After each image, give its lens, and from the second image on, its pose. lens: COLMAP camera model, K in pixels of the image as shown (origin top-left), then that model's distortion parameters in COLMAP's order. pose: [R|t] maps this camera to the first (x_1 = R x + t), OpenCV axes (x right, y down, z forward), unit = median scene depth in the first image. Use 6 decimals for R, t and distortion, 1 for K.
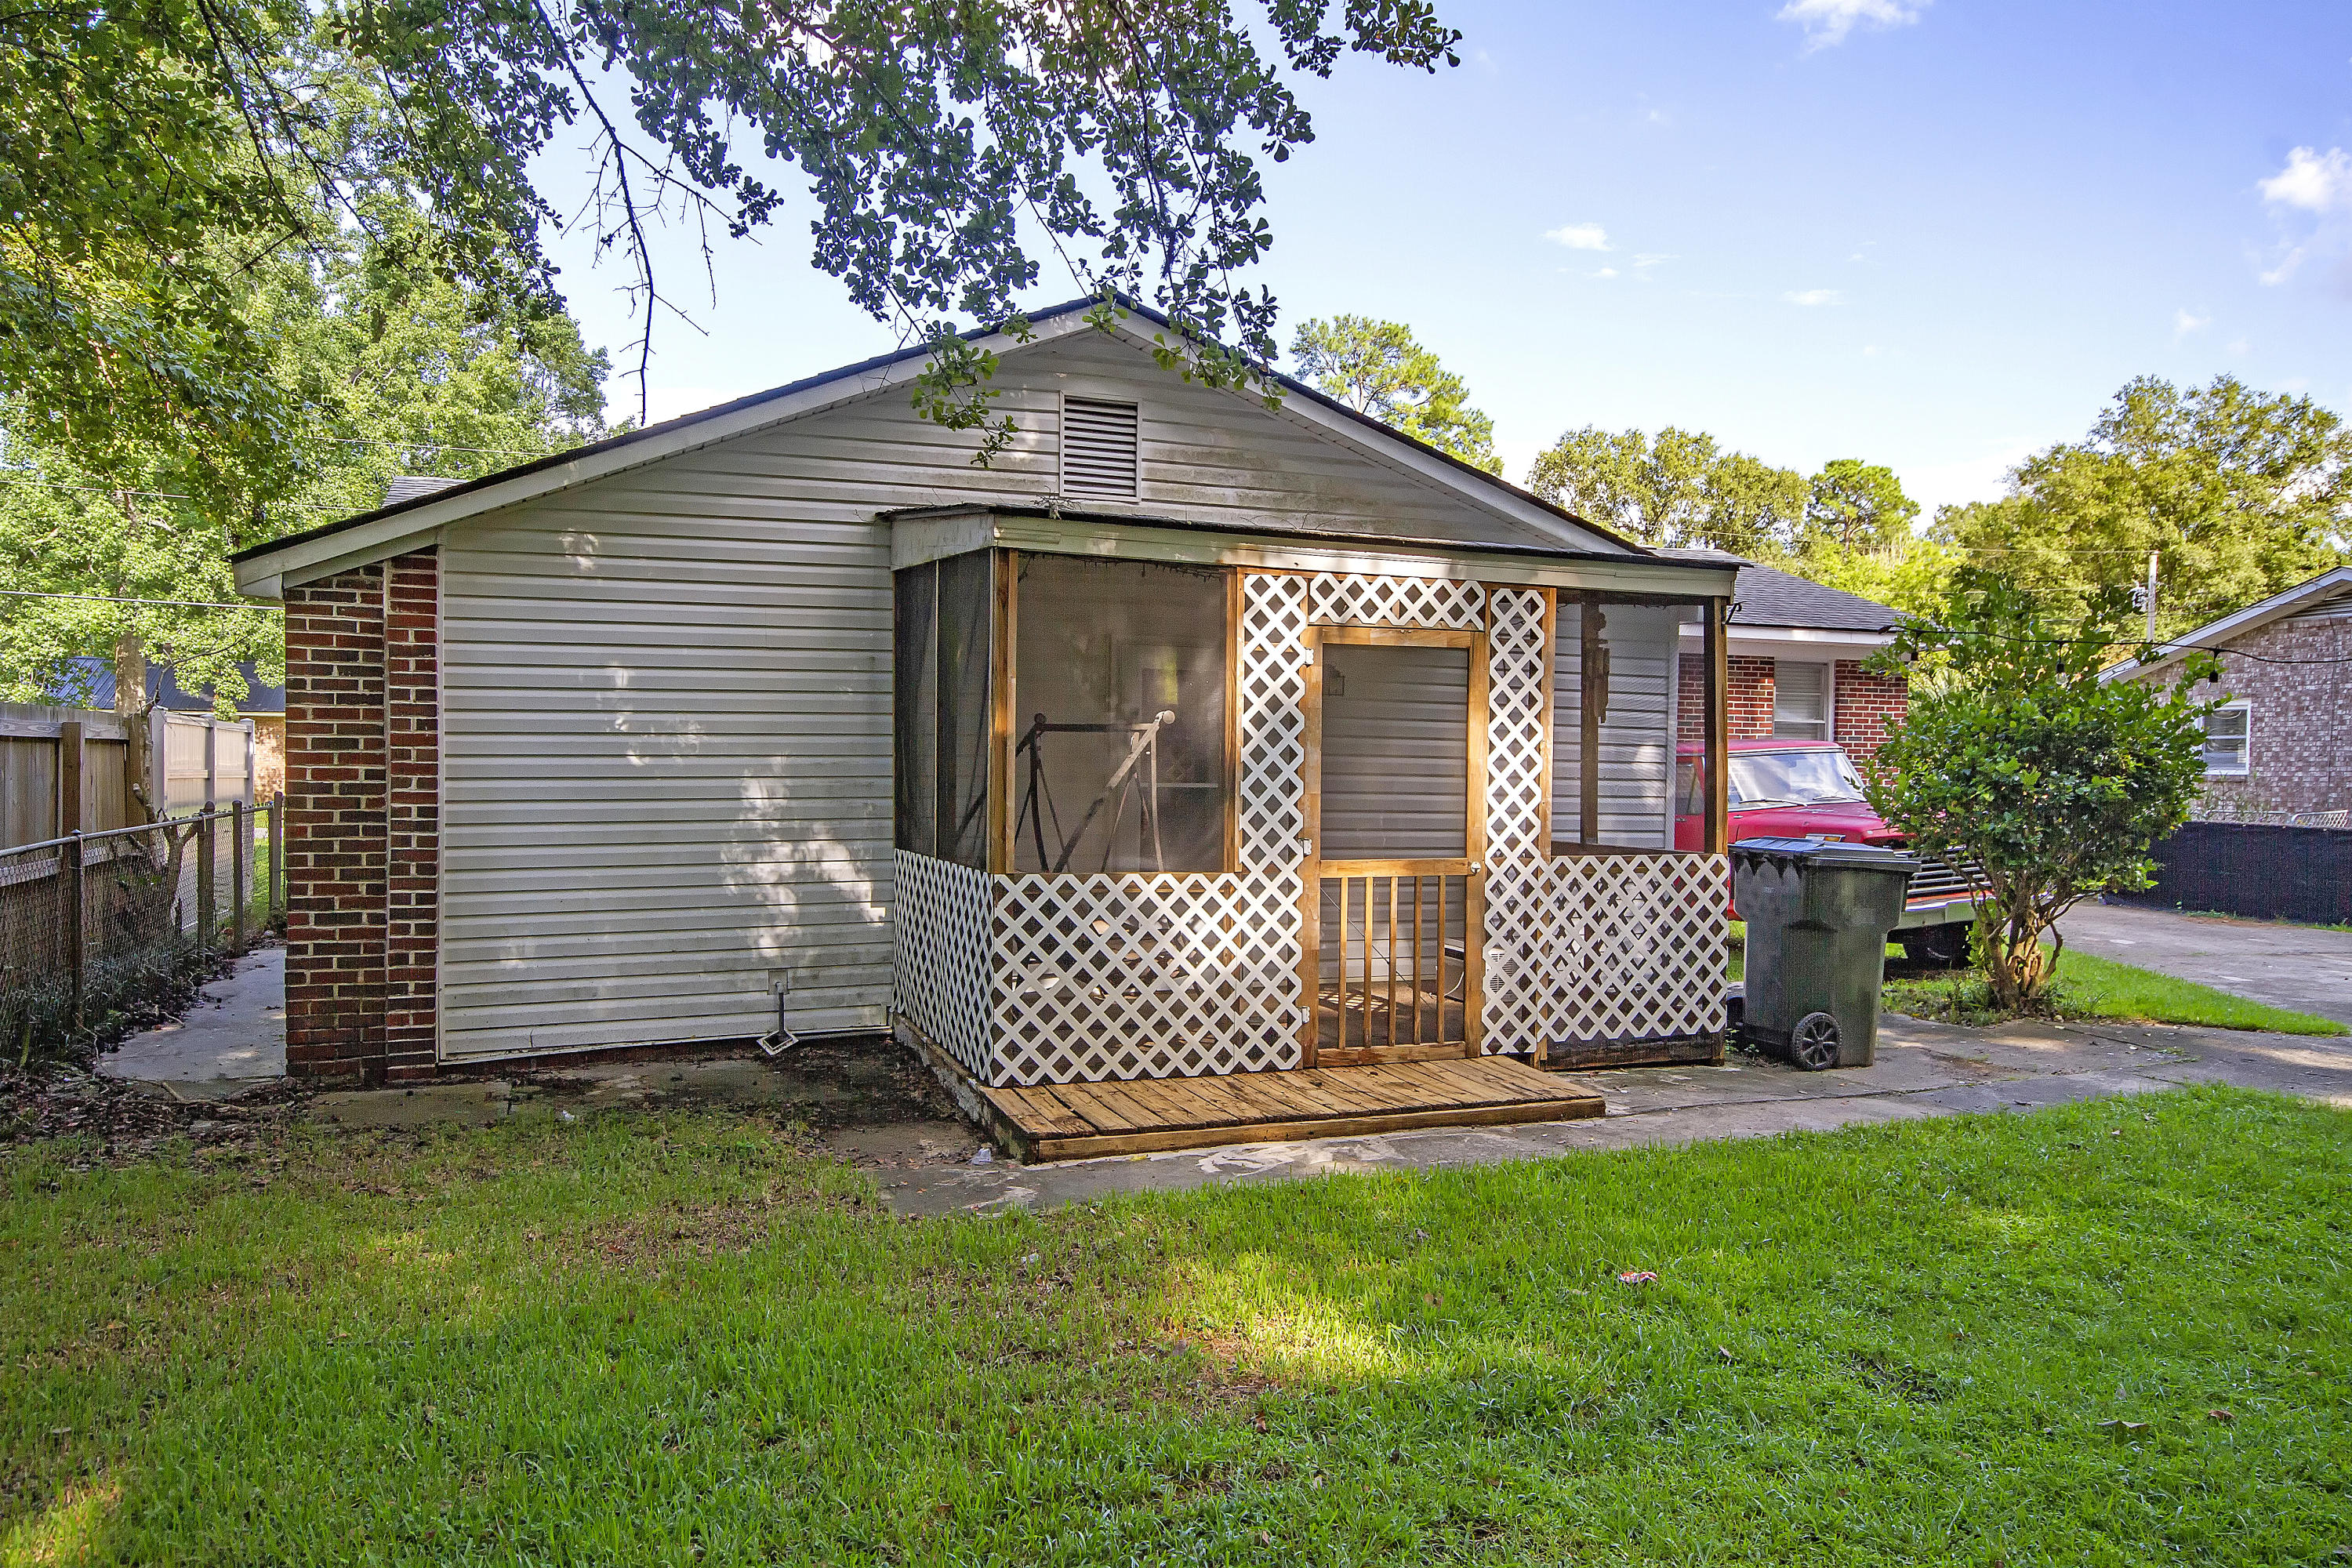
lens RADIAL K [[1460.5, 0, 1176.0], [0, 1460.5, 784.0], [0, 0, 1]] dist [-0.015250, 0.000860]
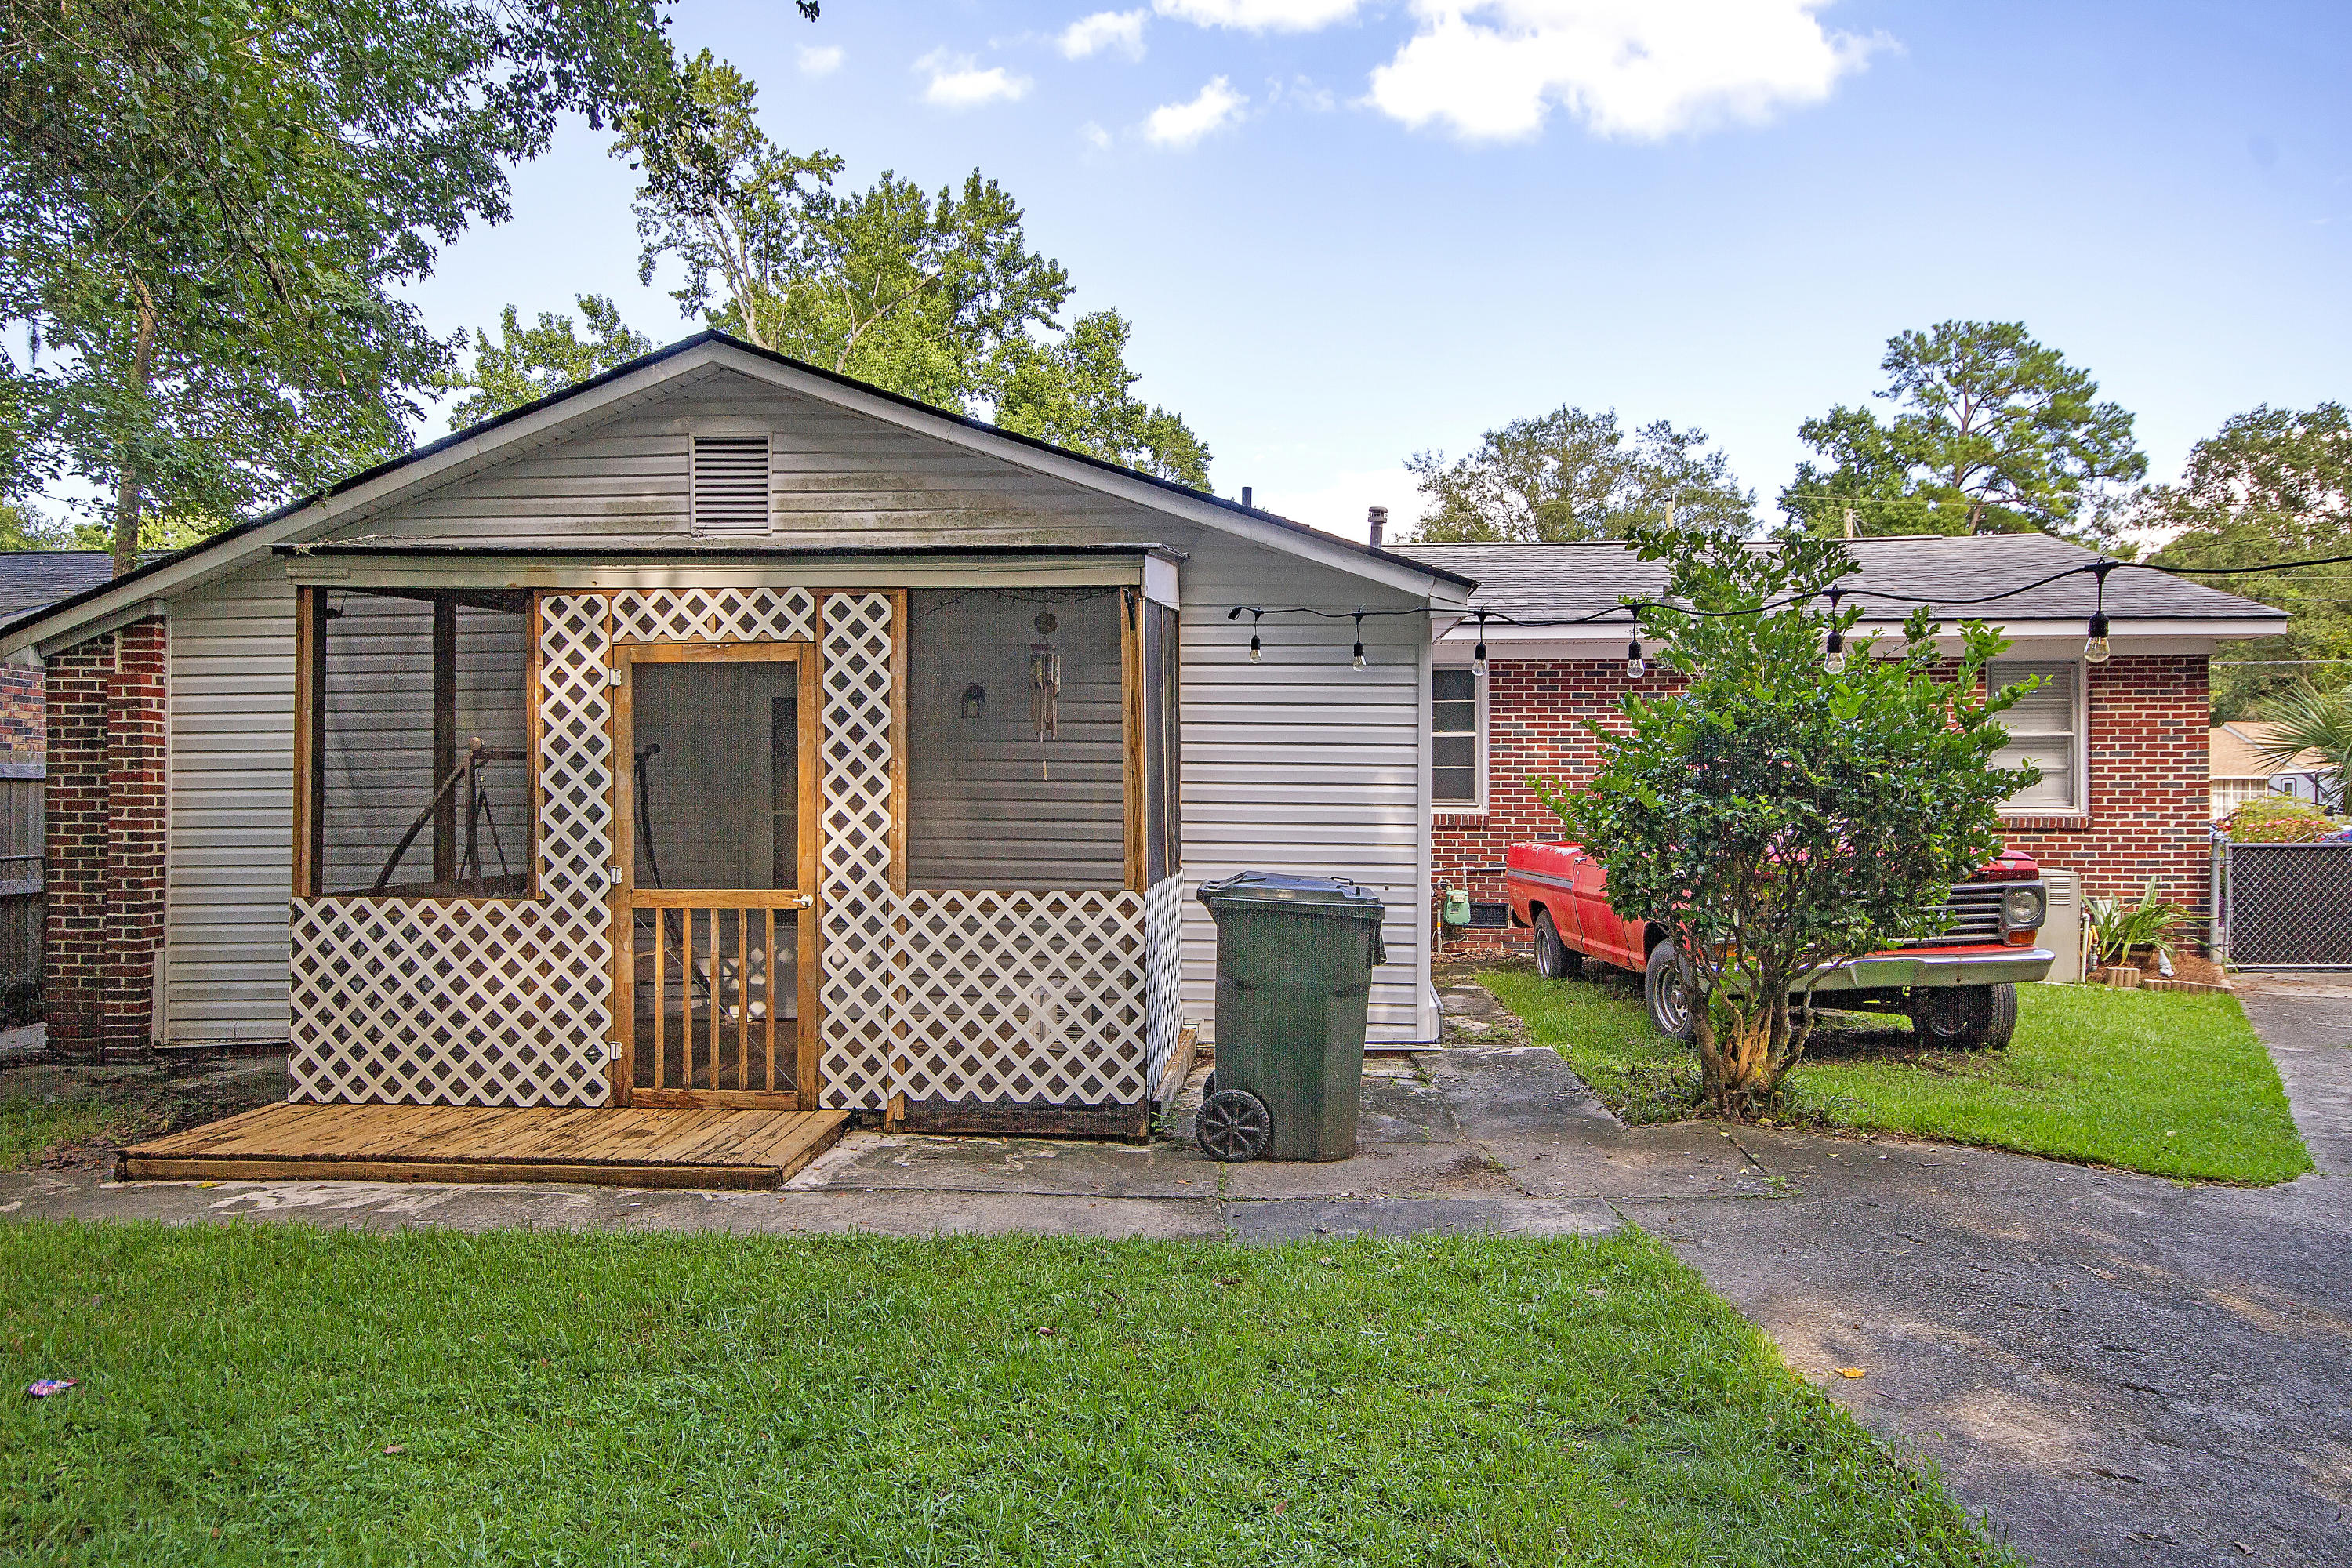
lens RADIAL K [[1348.0, 0, 1176.0], [0, 1348.0, 784.0], [0, 0, 1]] dist [0.008799, 0.000339]
pose [[0.920963, -0.011969, -0.389467, 0.742670], [0.002756, 0.999703, -0.024205, 0.005435], [0.389641, 0.021218, 0.920723, 0.310516]]
